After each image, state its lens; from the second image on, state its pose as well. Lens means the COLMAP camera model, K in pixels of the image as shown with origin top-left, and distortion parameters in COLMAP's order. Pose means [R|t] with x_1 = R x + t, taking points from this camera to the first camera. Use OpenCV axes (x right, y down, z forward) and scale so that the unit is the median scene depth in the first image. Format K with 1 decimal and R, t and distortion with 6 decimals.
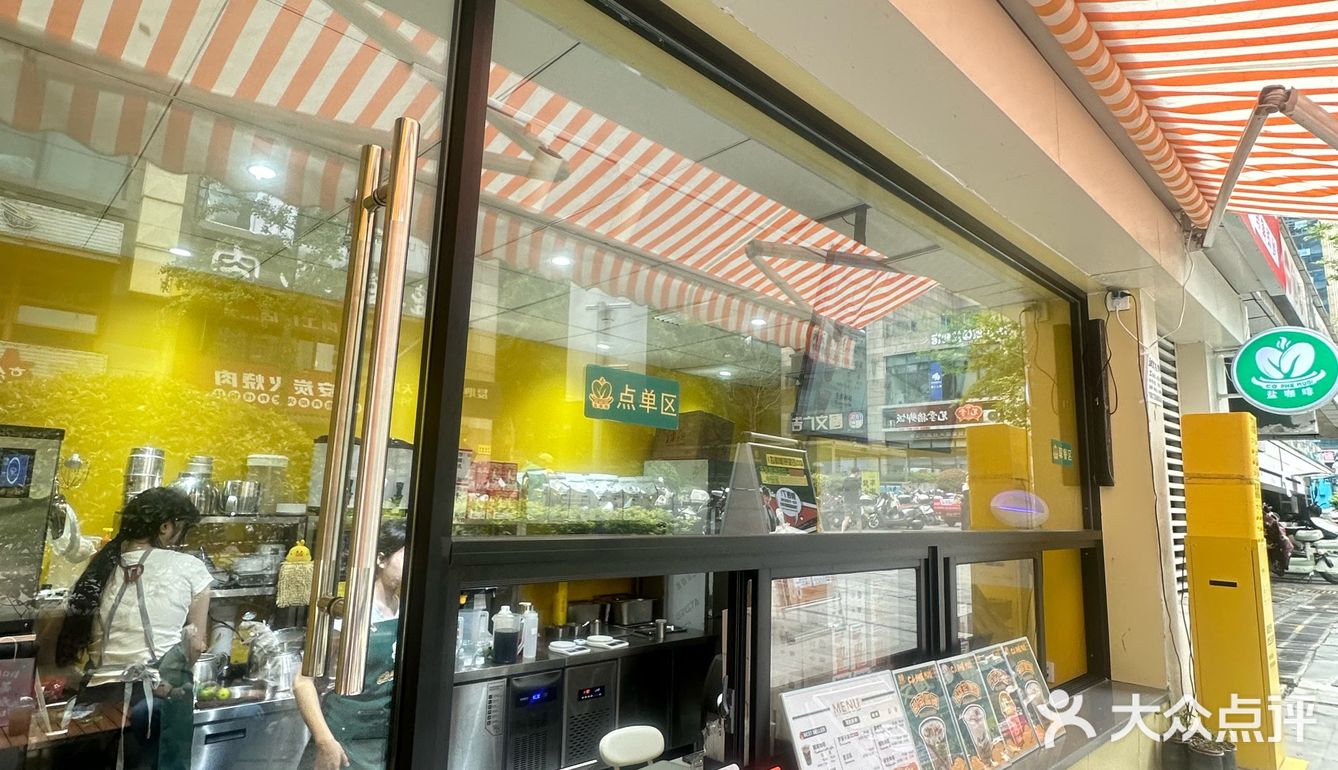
lens RADIAL K [[719.6, 0, 669.4], [0, 719.6, 390.9], [0, 0, 1]] dist [-0.008276, 0.002156]
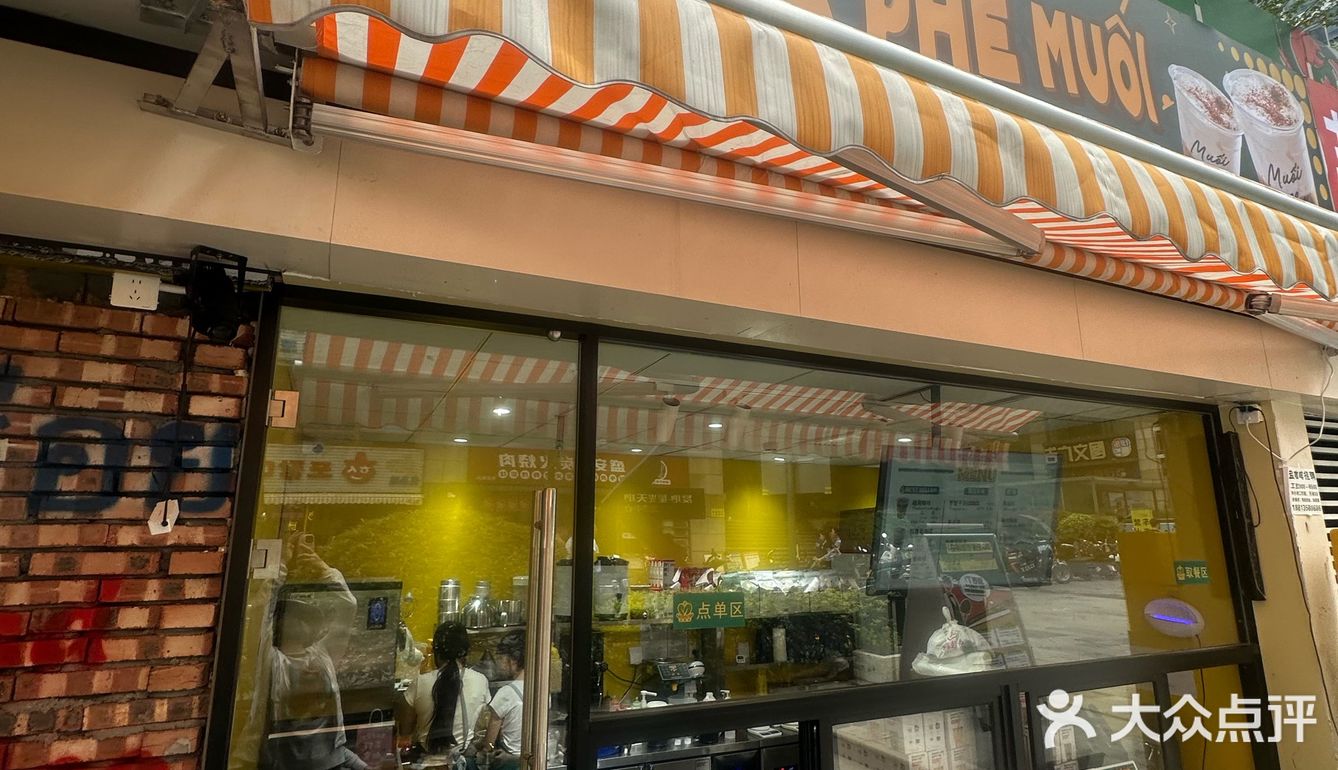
lens RADIAL K [[719.6, 0, 674.8], [0, 719.6, 378.0], [0, 0, 1]] dist [-0.008276, 0.002156]
pose [[0.942059, -0.104368, -0.318798, 0.158831], [0.084301, 0.993526, -0.076150, -0.139719], [0.324682, 0.044862, 0.944759, -0.186539]]
